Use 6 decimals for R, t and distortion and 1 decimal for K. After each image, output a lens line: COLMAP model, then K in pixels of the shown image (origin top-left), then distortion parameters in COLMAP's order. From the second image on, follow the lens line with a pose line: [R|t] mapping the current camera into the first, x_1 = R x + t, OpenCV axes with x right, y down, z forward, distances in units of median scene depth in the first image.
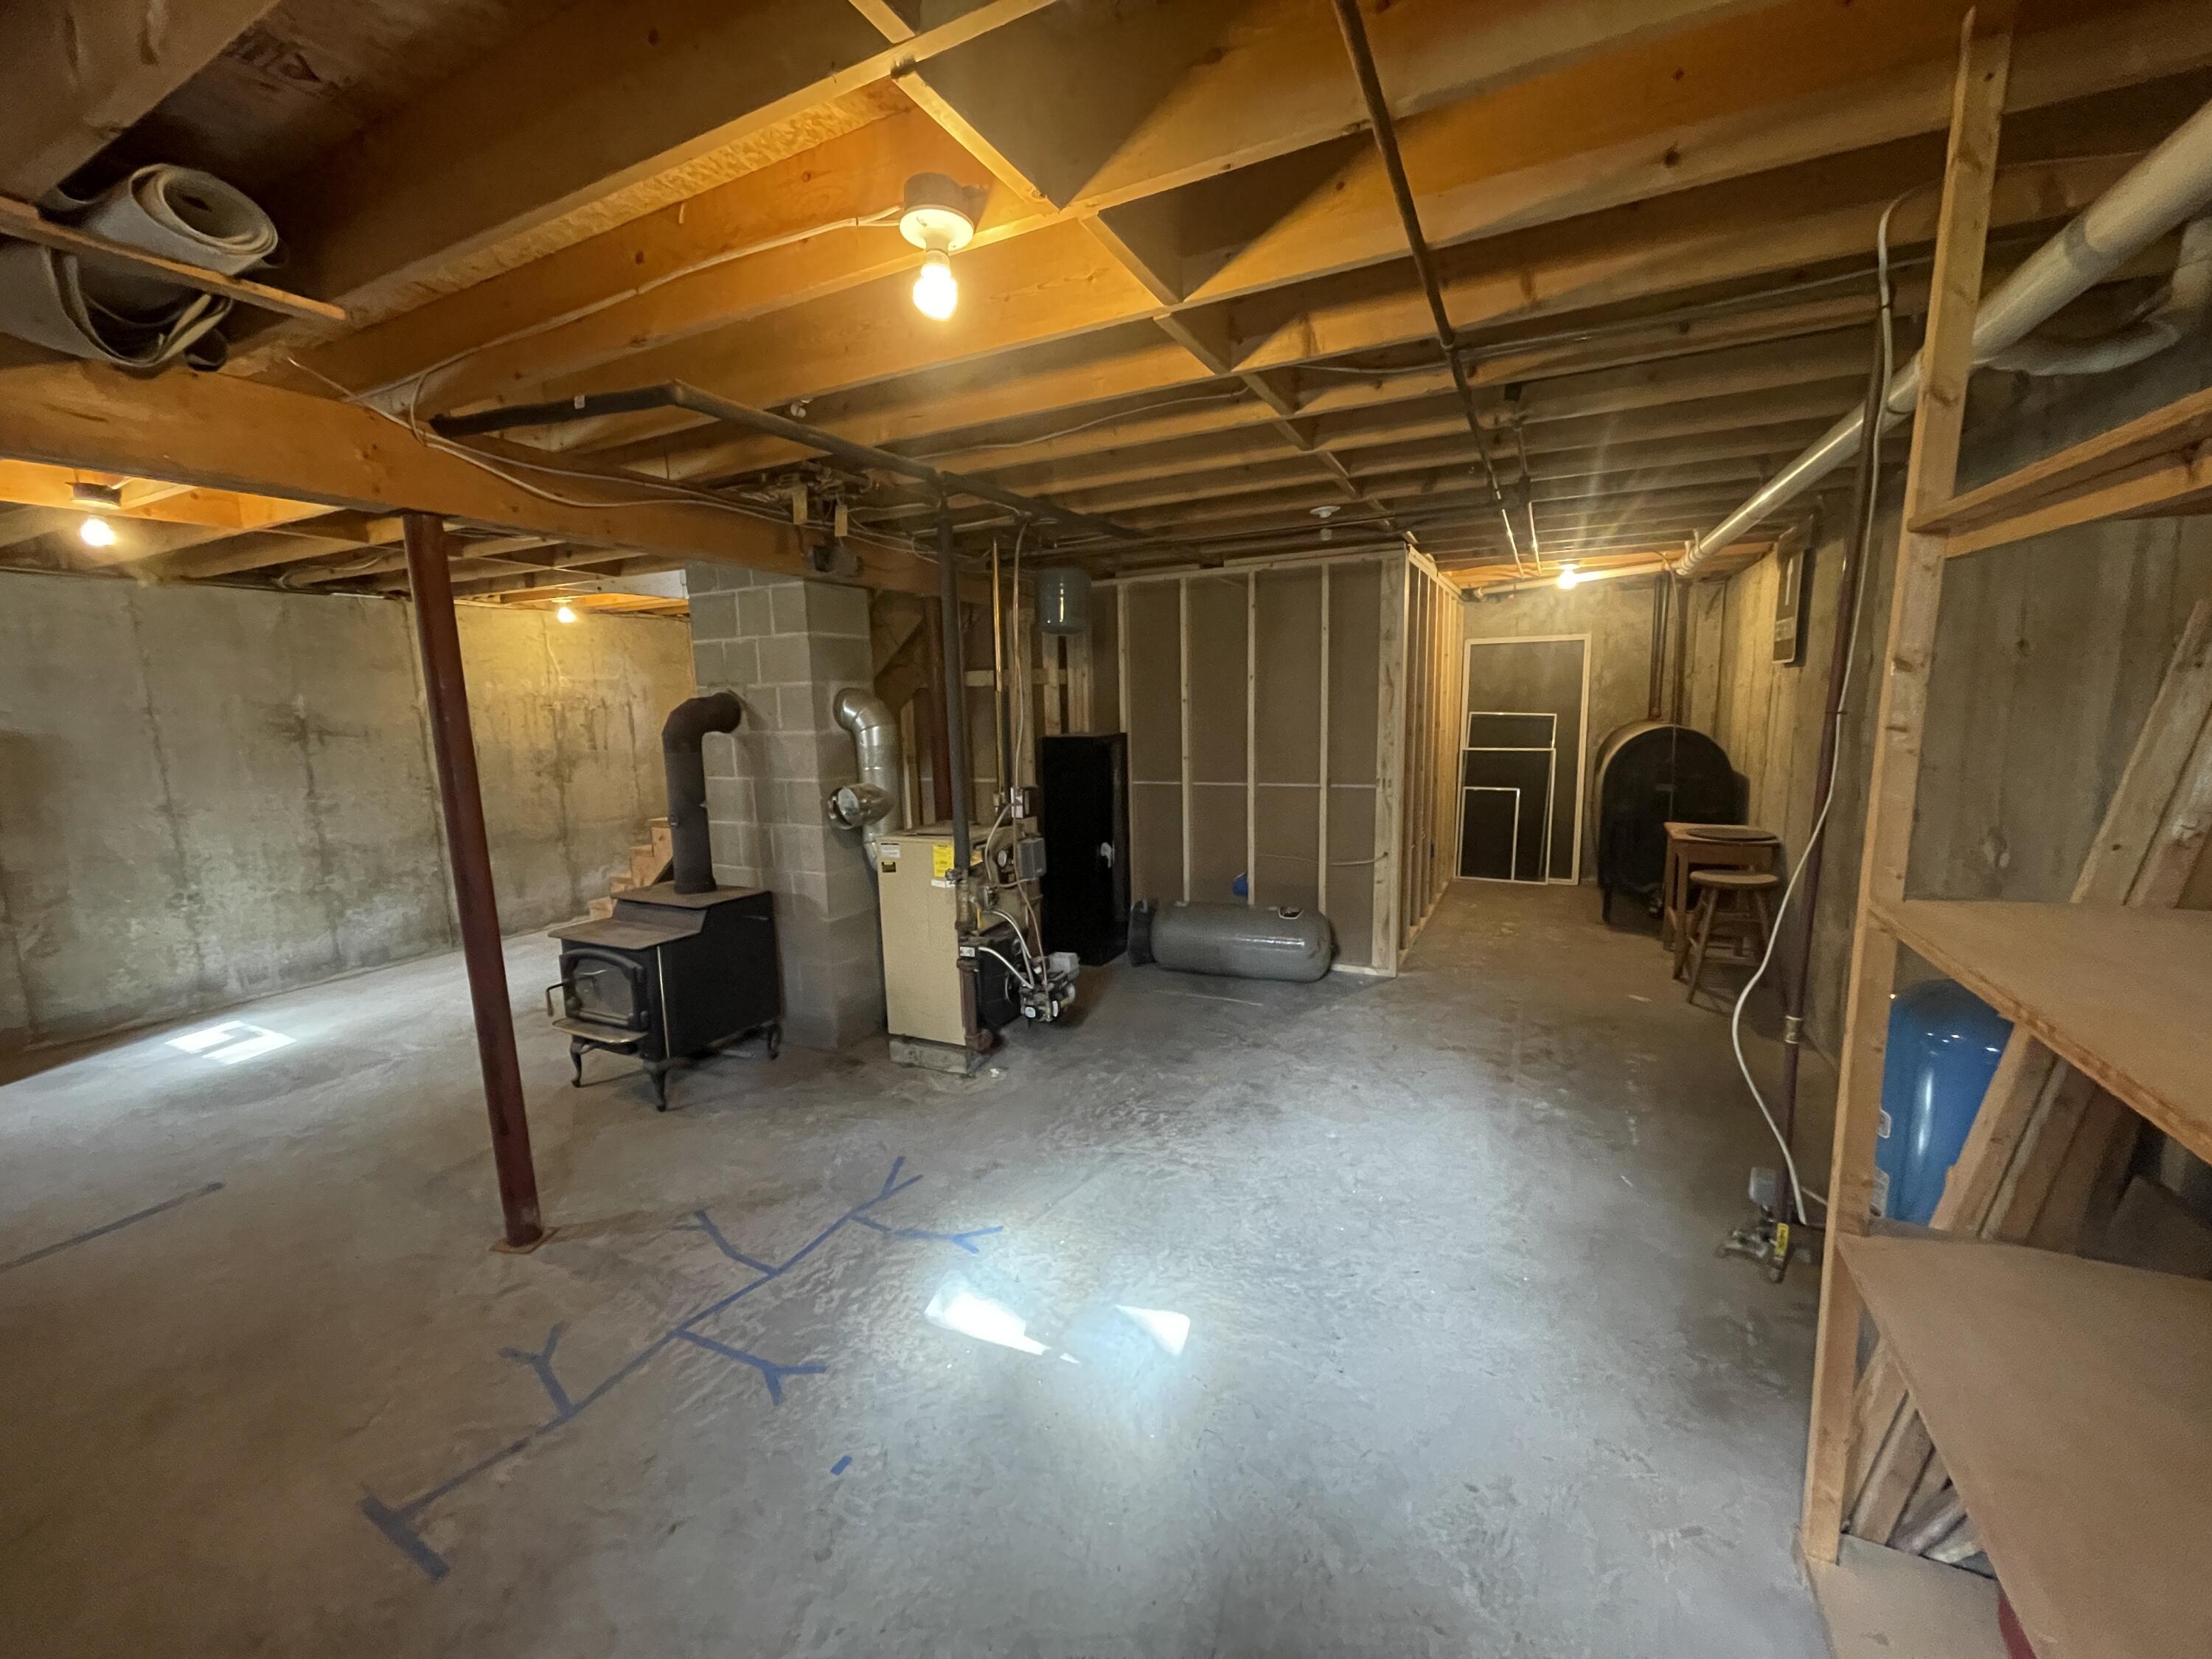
lens RADIAL K [[899.6, 0, 1102.8], [0, 899.6, 836.8], [0, 0, 1]] dist [0.000802, -0.000293]
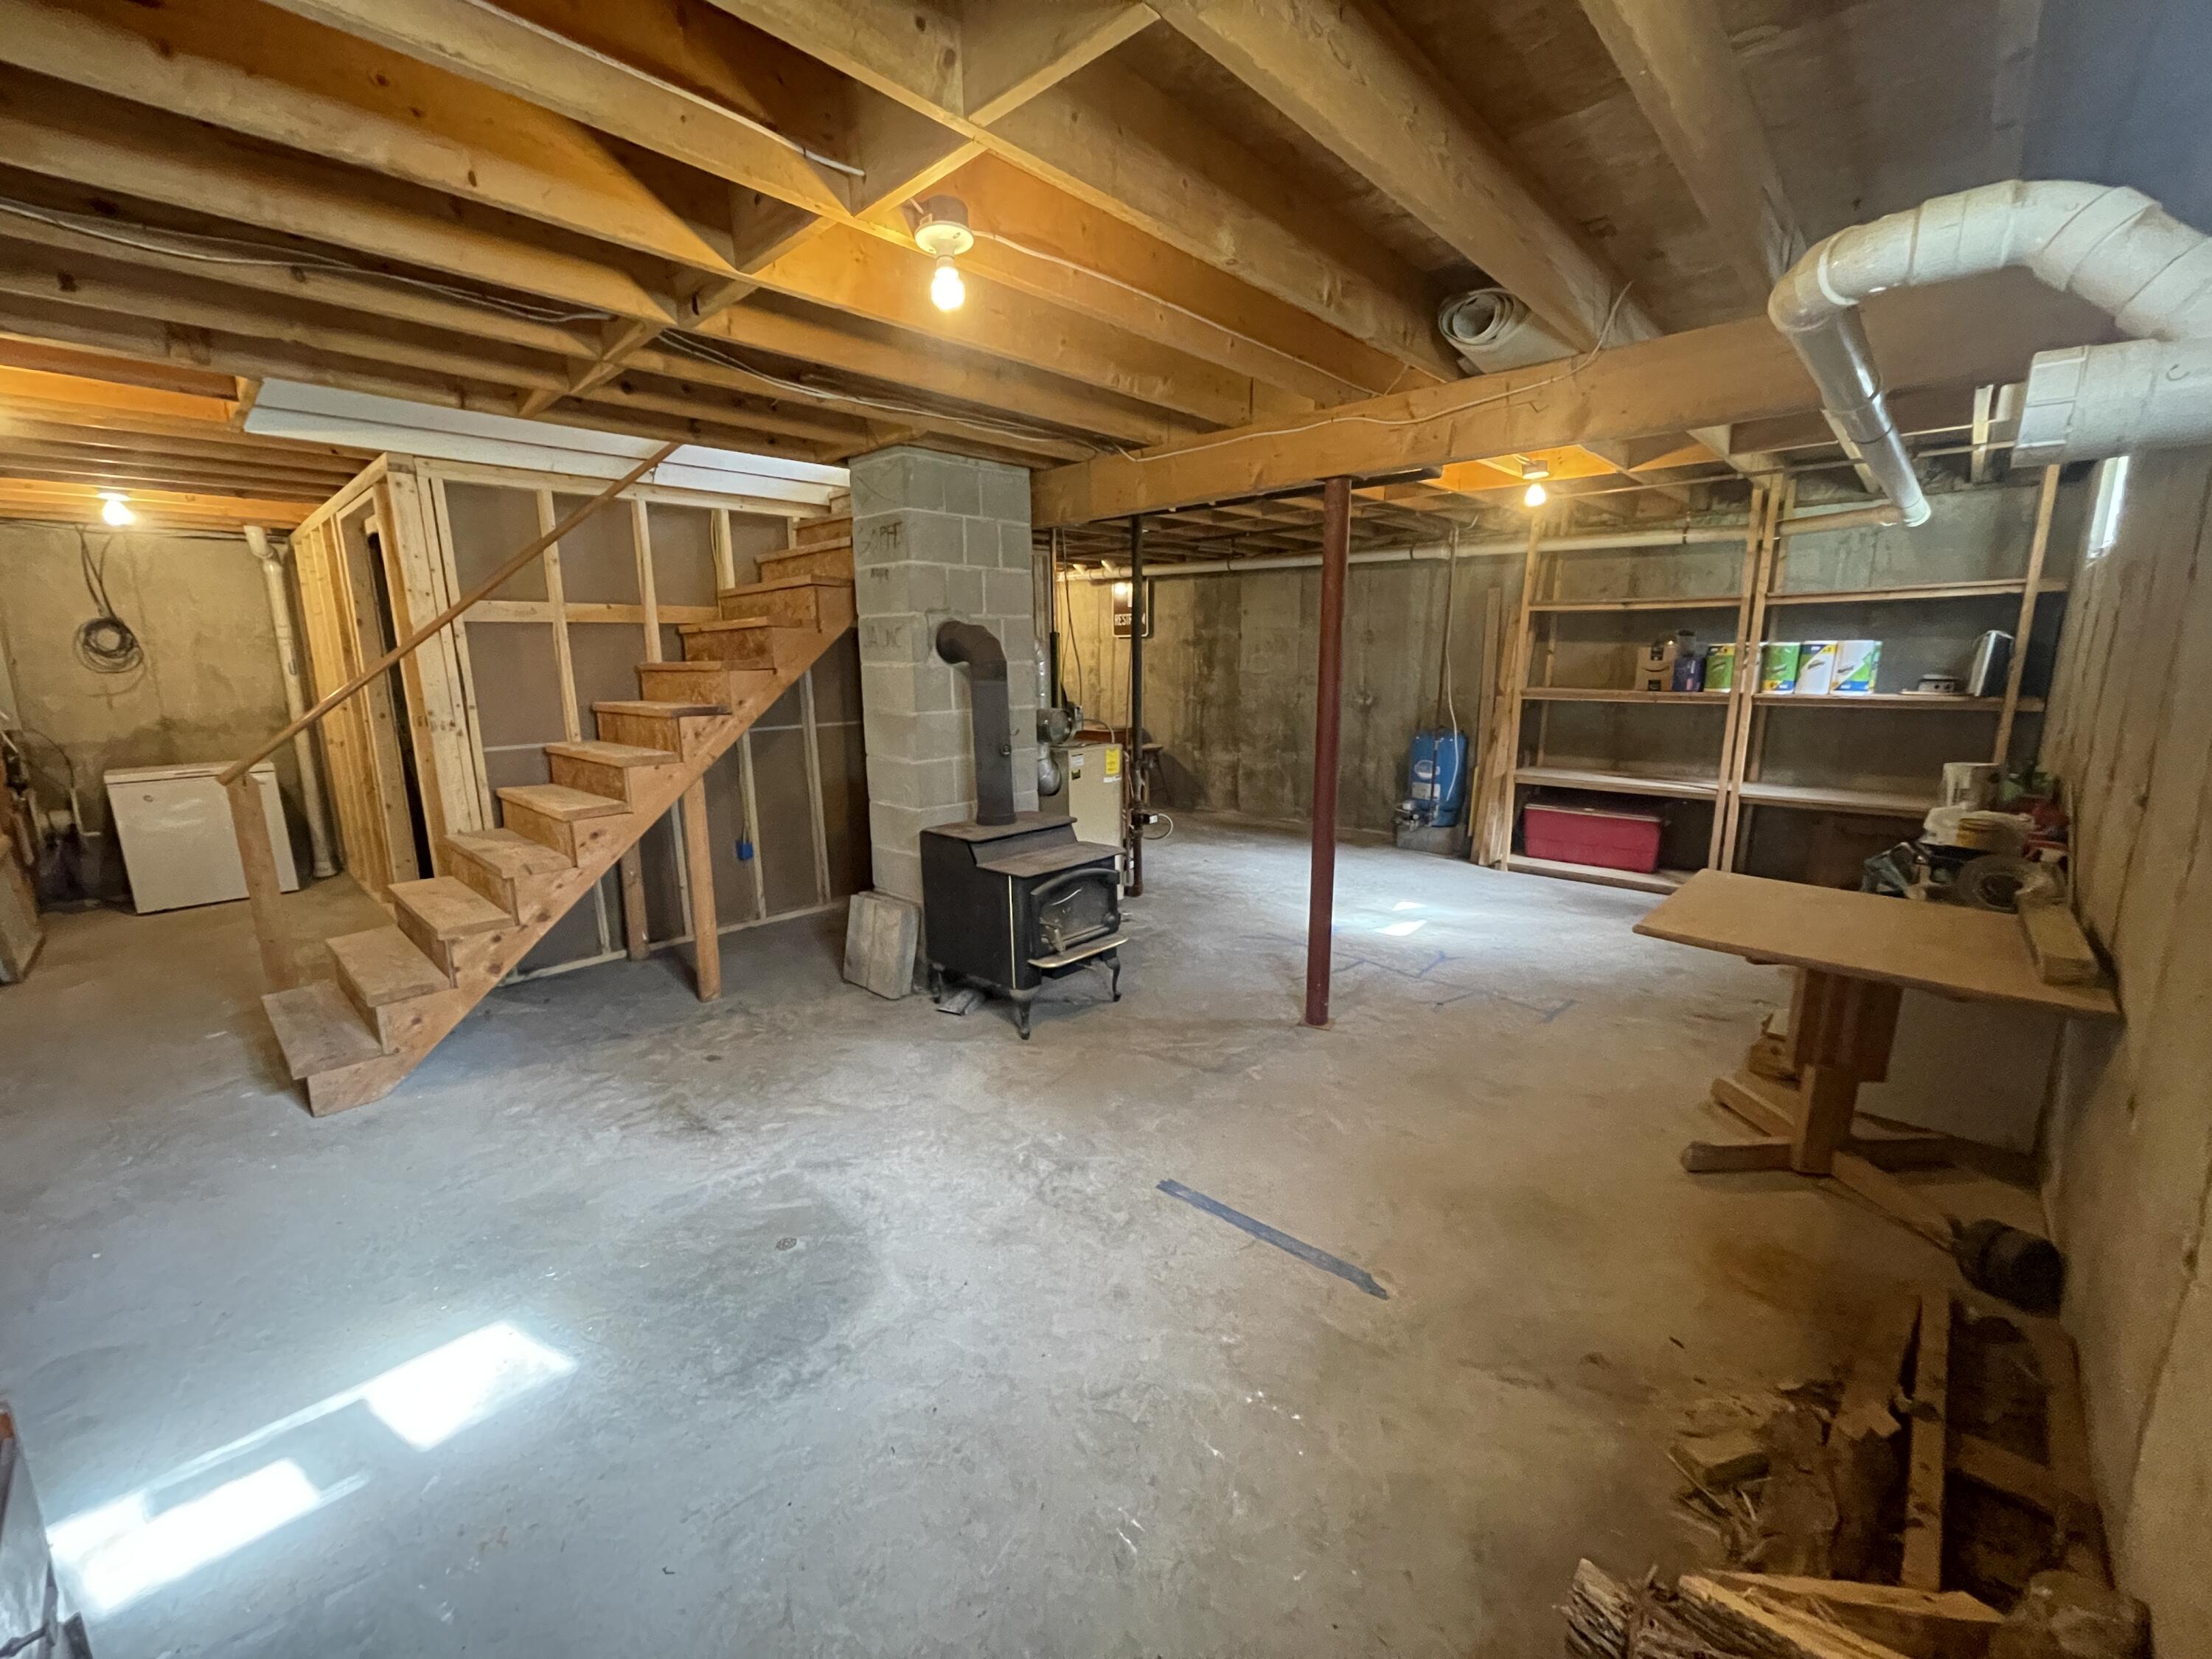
lens RADIAL K [[899.6, 0, 1102.3], [0, 899.6, 834.3], [0, 0, 1]] dist [0.000802, -0.000293]
pose [[0.271887, -0.172278, 0.946783, -1.503469], [0.137178, 0.980736, 0.139063, -0.055088], [-0.952502, 0.092069, 0.290283, 0.670365]]
